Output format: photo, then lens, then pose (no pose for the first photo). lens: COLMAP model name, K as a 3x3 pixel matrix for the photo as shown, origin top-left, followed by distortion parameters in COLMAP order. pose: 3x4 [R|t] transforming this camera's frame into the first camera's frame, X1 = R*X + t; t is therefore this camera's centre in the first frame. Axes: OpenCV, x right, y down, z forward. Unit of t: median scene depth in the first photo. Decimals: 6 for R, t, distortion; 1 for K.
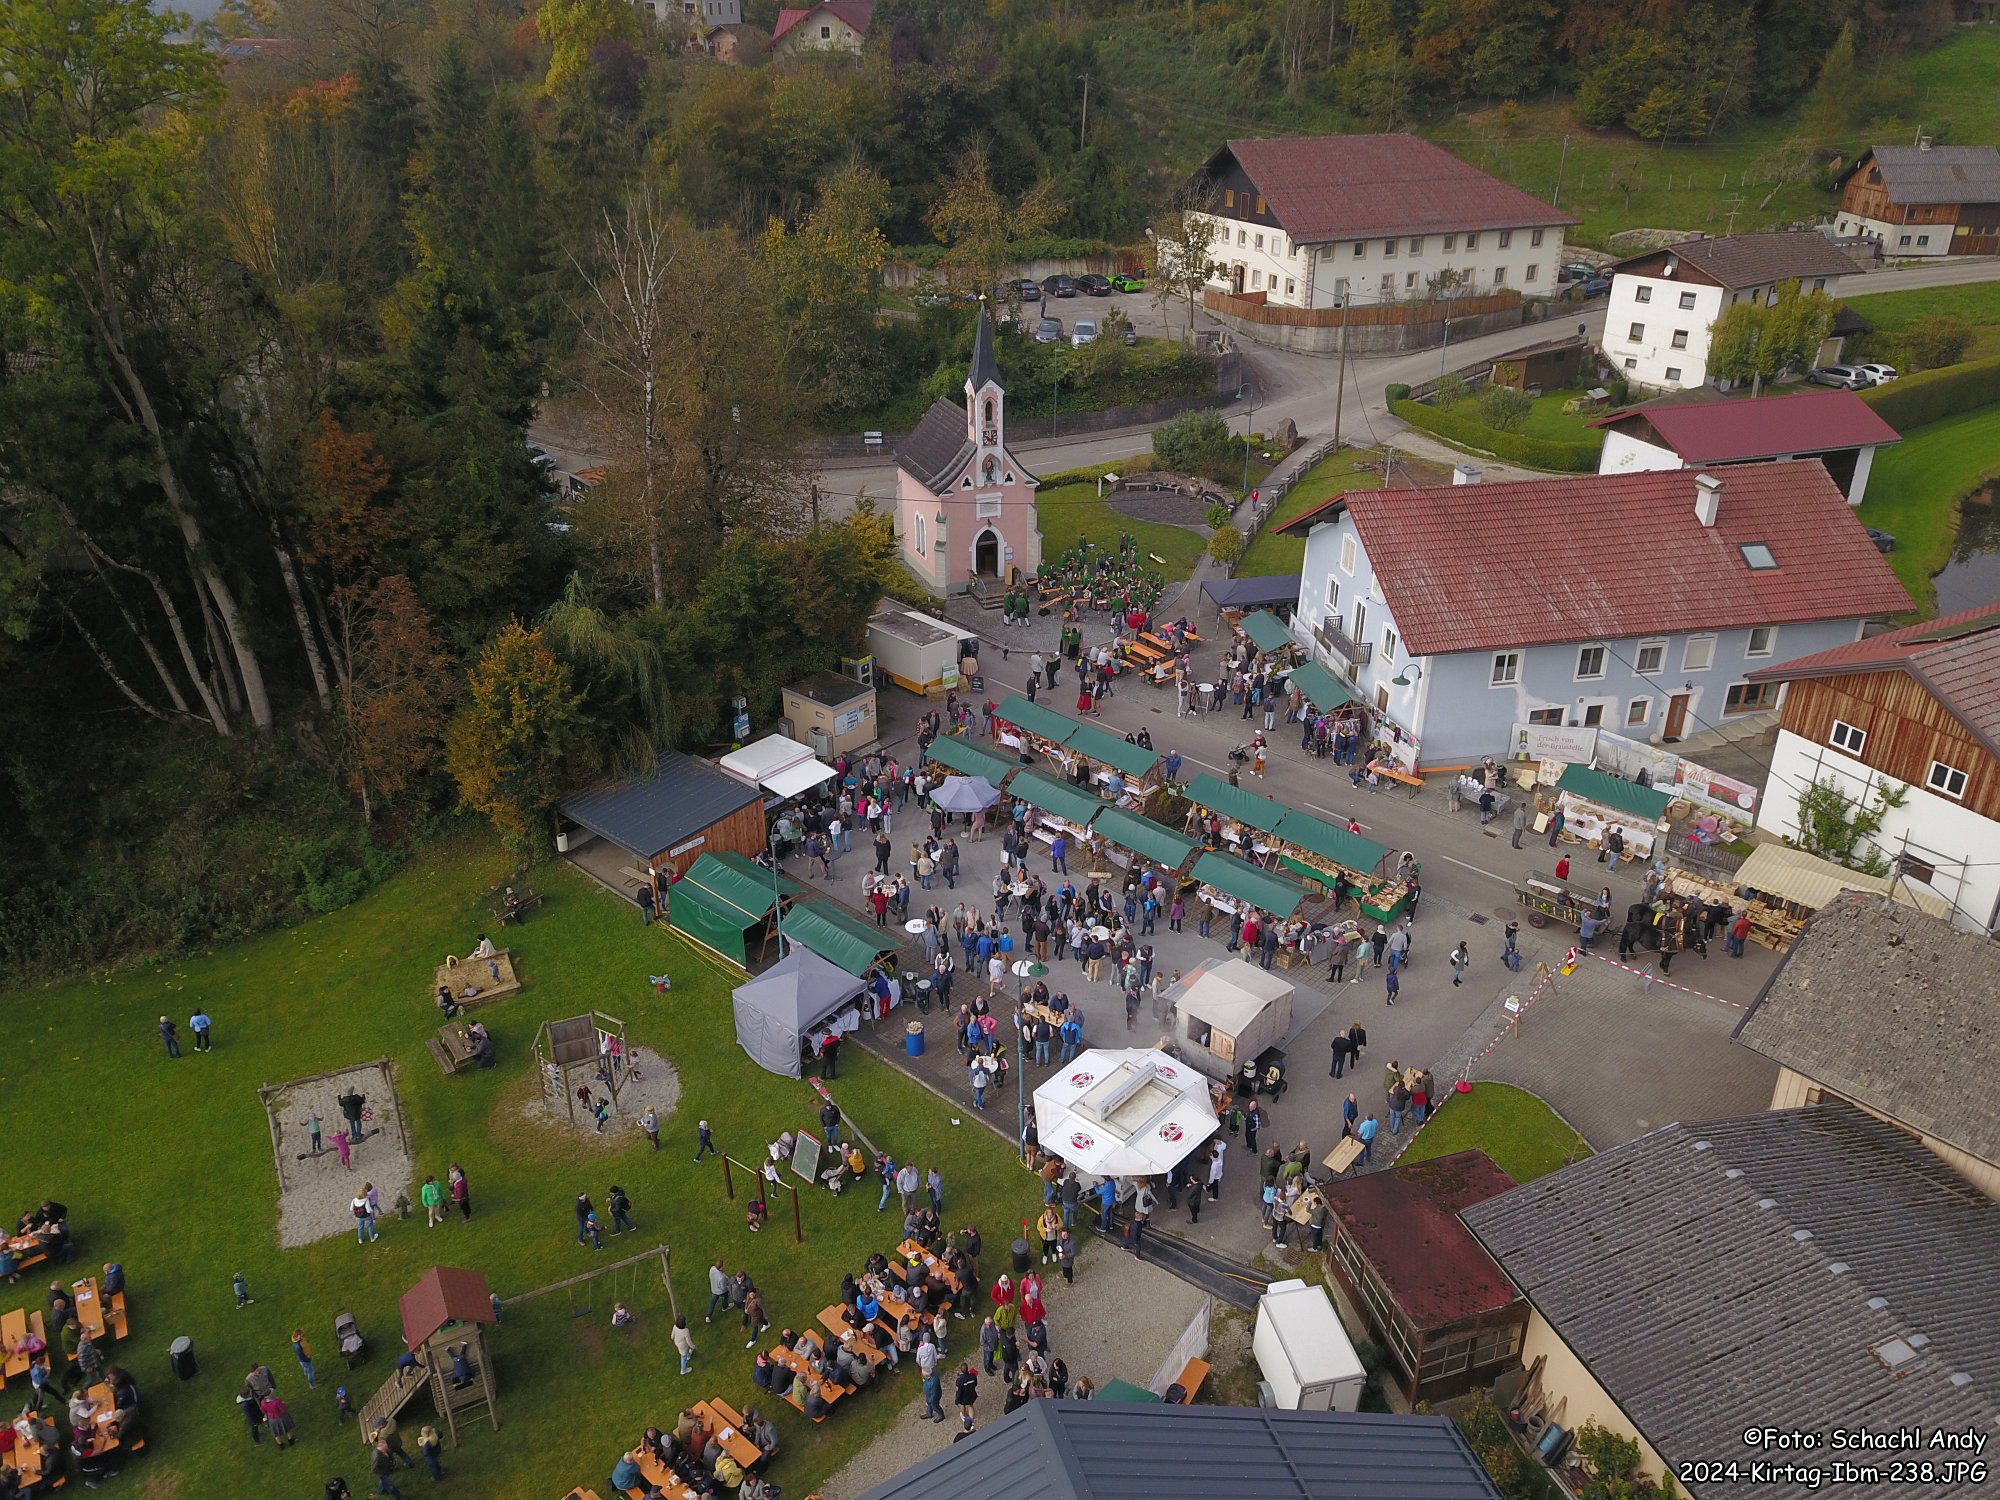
lens RADIAL K [[1530.8, 0, 998.8], [0, 1530.8, 753.3], [0, 0, 1]] dist [-0.005494, 0.000755]
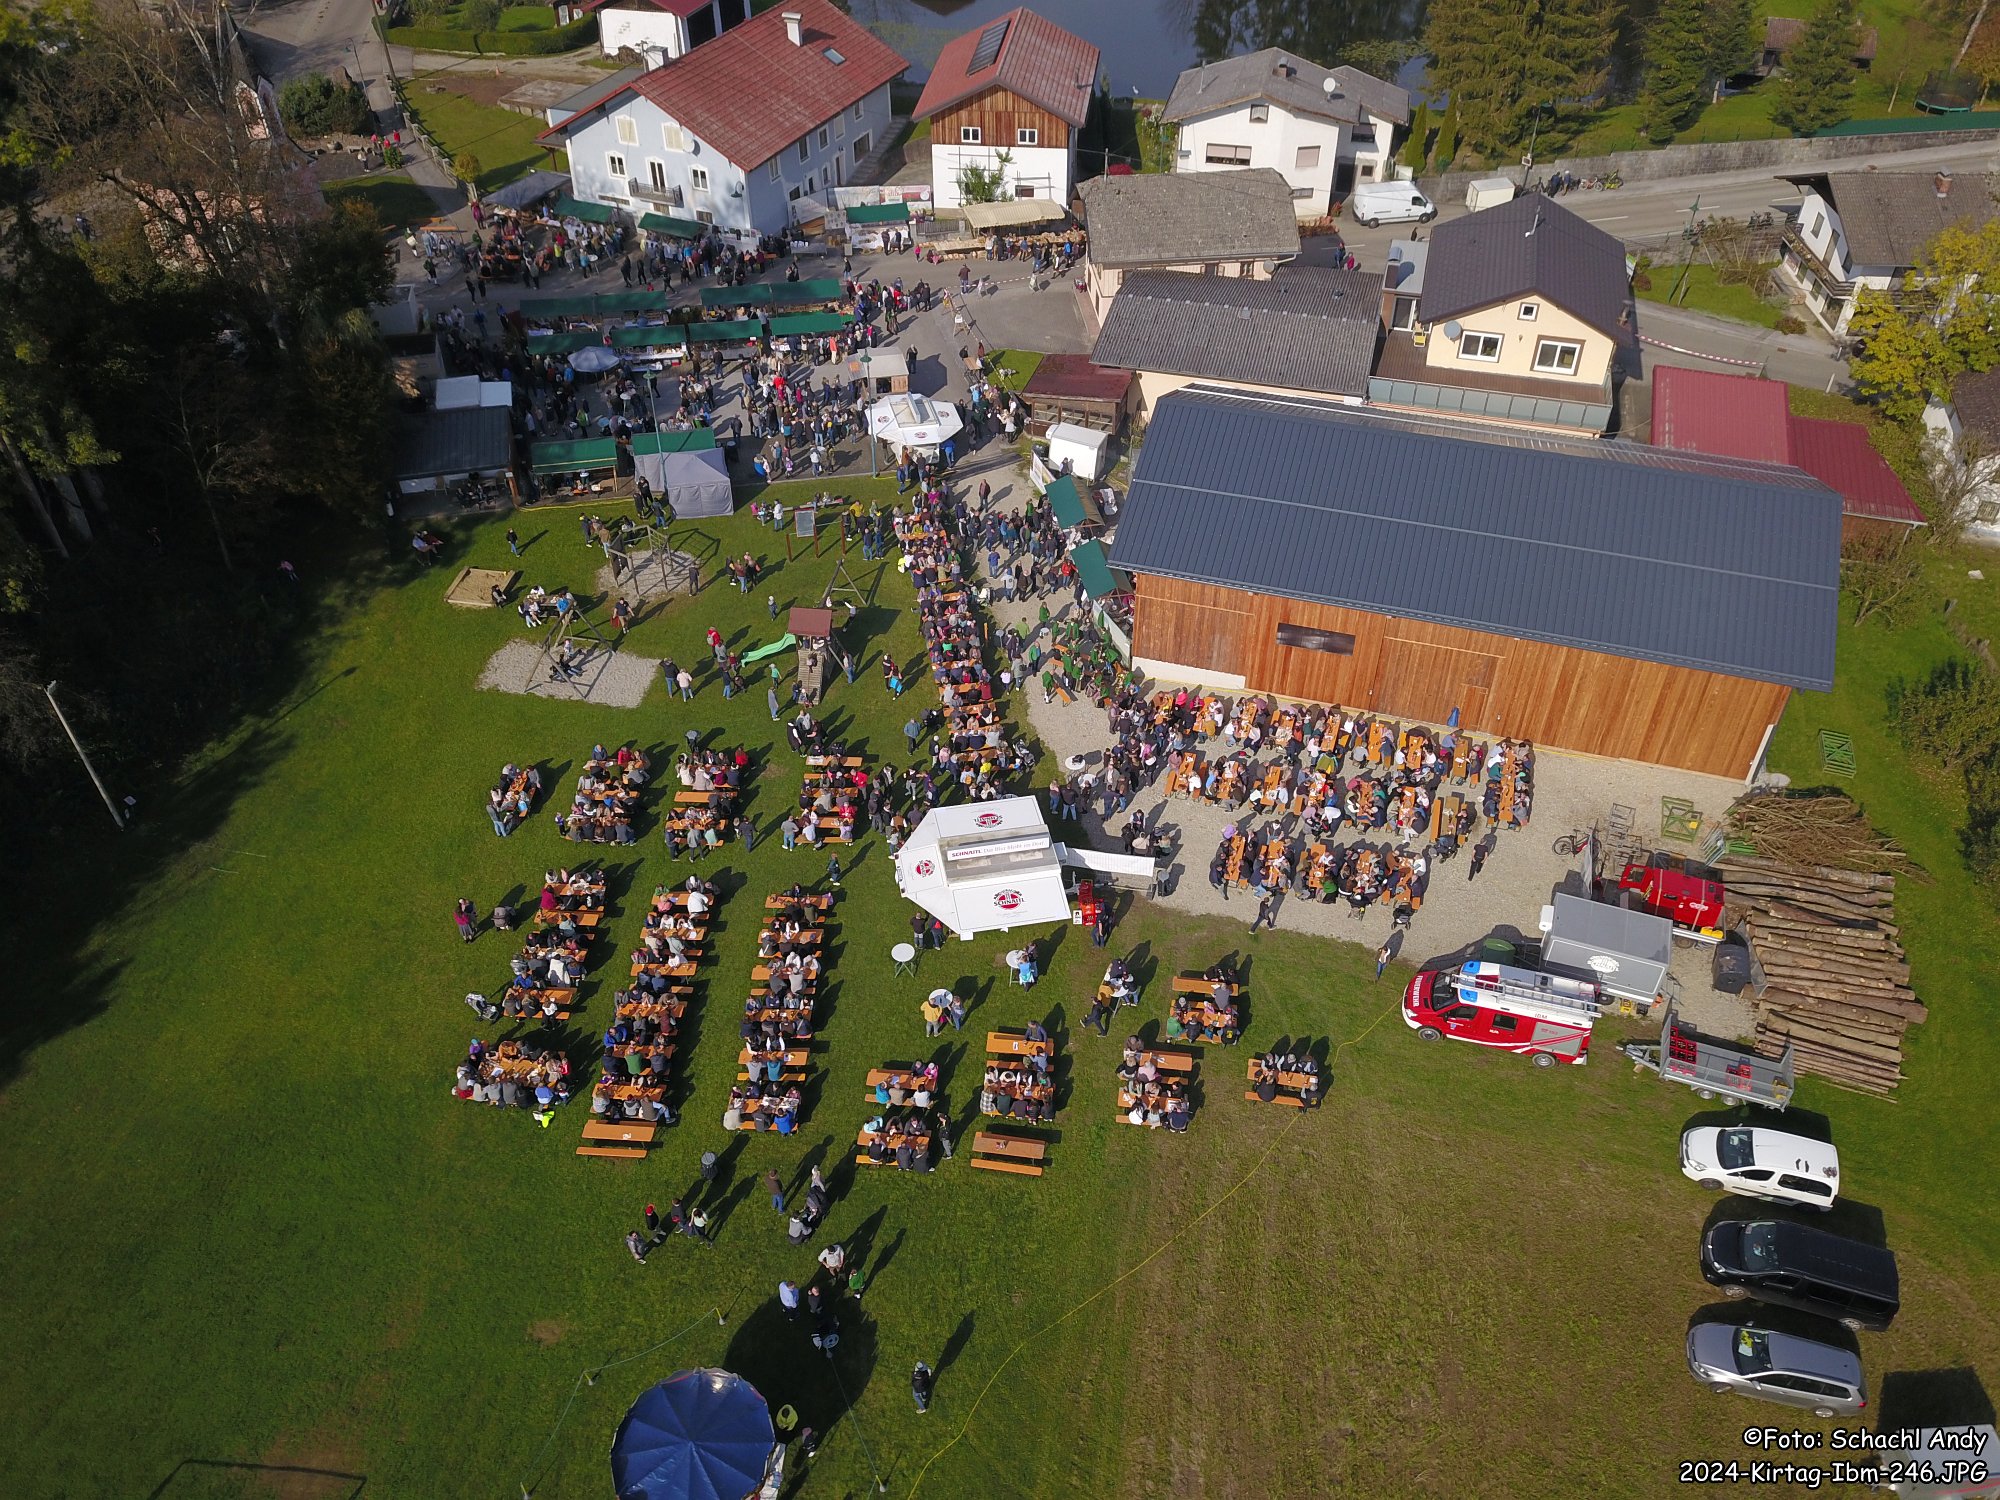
lens RADIAL K [[1530.8, 0, 995.0], [0, 1530.8, 748.7], [0, 0, 1]] dist [-0.005494, 0.000755]
pose [[0.575920, -0.533833, 0.619143, -0.935161], [0.372663, 0.845524, 0.382375, -0.077445], [-0.727625, 0.010515, 0.685894, -0.252563]]
